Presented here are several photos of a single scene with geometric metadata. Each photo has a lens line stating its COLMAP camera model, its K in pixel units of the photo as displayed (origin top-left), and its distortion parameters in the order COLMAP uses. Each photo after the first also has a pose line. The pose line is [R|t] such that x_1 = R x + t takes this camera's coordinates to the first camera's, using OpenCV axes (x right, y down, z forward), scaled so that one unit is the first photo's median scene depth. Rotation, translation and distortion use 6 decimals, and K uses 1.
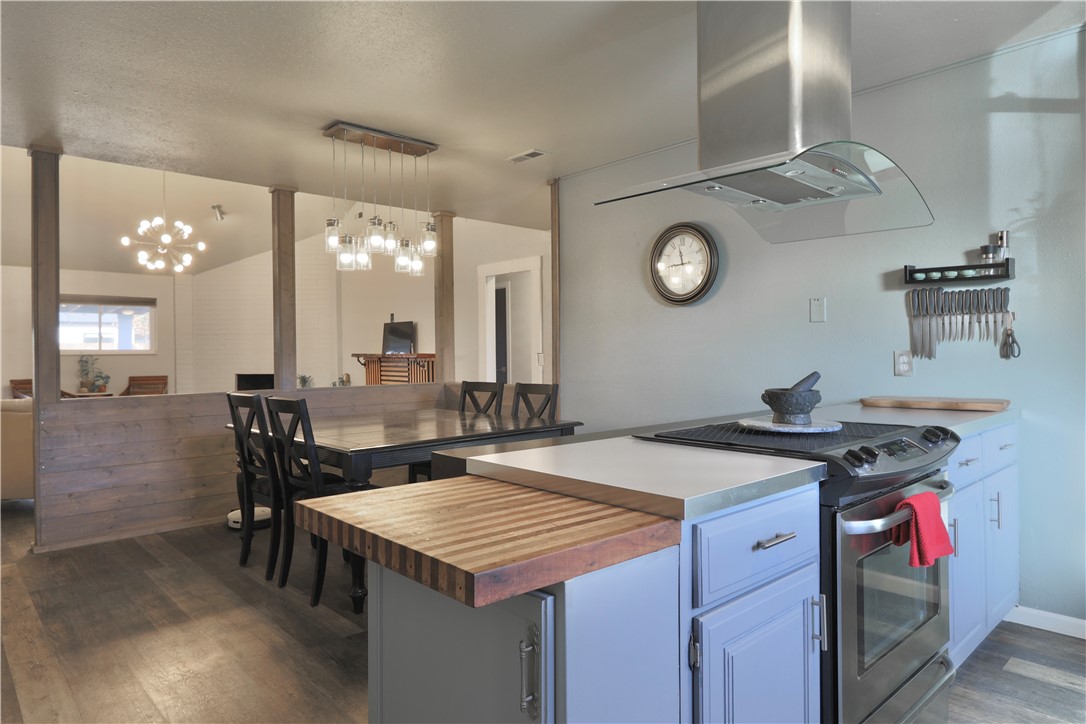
lens RADIAL K [[645.4, 0, 528.0], [0, 645.4, 352.4], [0, 0, 1]] dist [-0.031317, 0.021120]
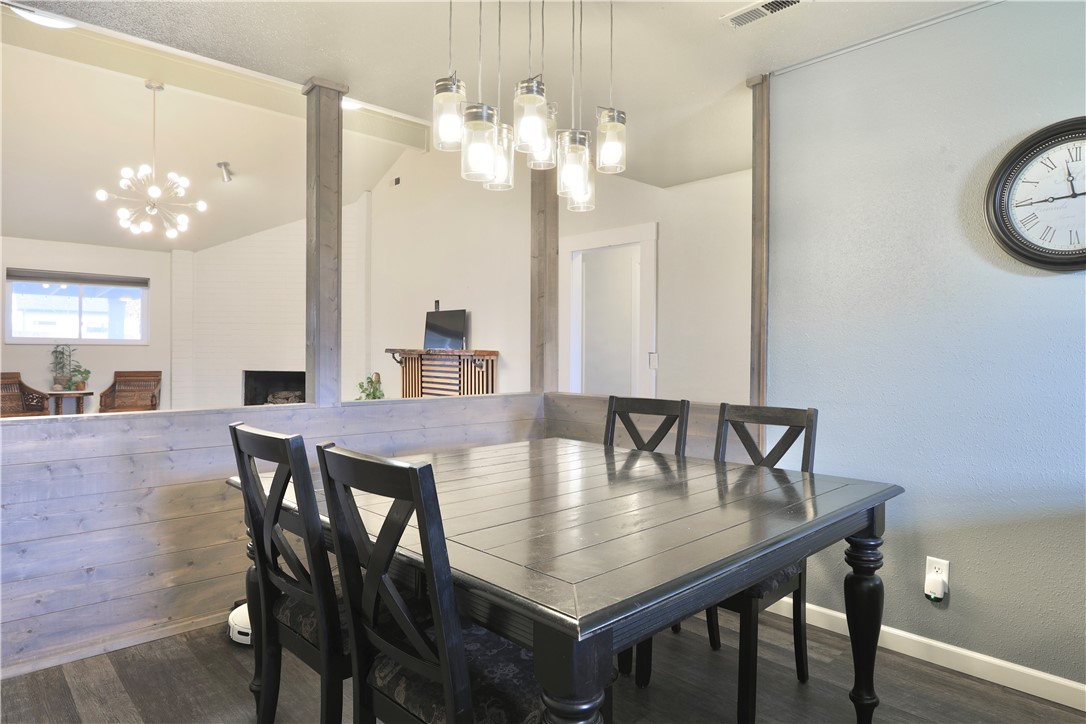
lens RADIAL K [[645.4, 0, 528.0], [0, 645.4, 352.4], [0, 0, 1]] dist [-0.031317, 0.021120]
pose [[0.999808, 0.017998, -0.007756, -0.114327], [-0.017974, 0.999834, 0.003146, 0.001060], [0.007812, -0.003006, 0.999965, 0.245027]]
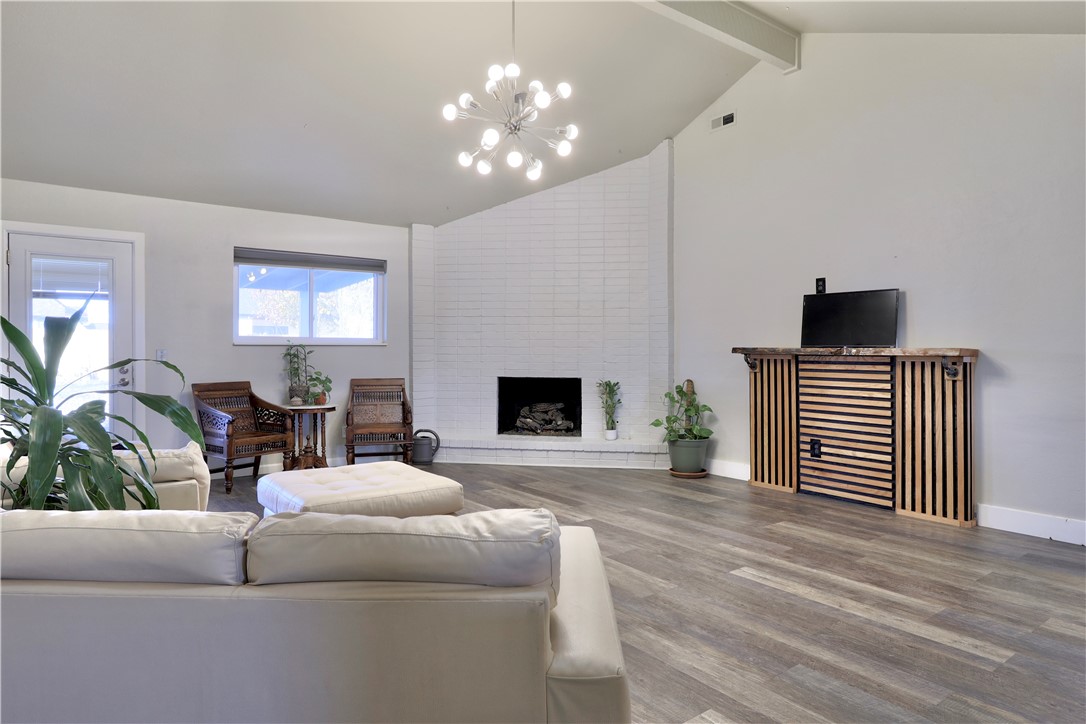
lens RADIAL K [[645.4, 0, 528.0], [0, 645.4, 352.4], [0, 0, 1]] dist [-0.031317, 0.021120]
pose [[0.992402, 0.011361, -0.122515, -0.509345], [-0.010685, 0.999924, 0.006176, 0.006238], [0.122575, -0.004820, 0.992447, 0.520680]]
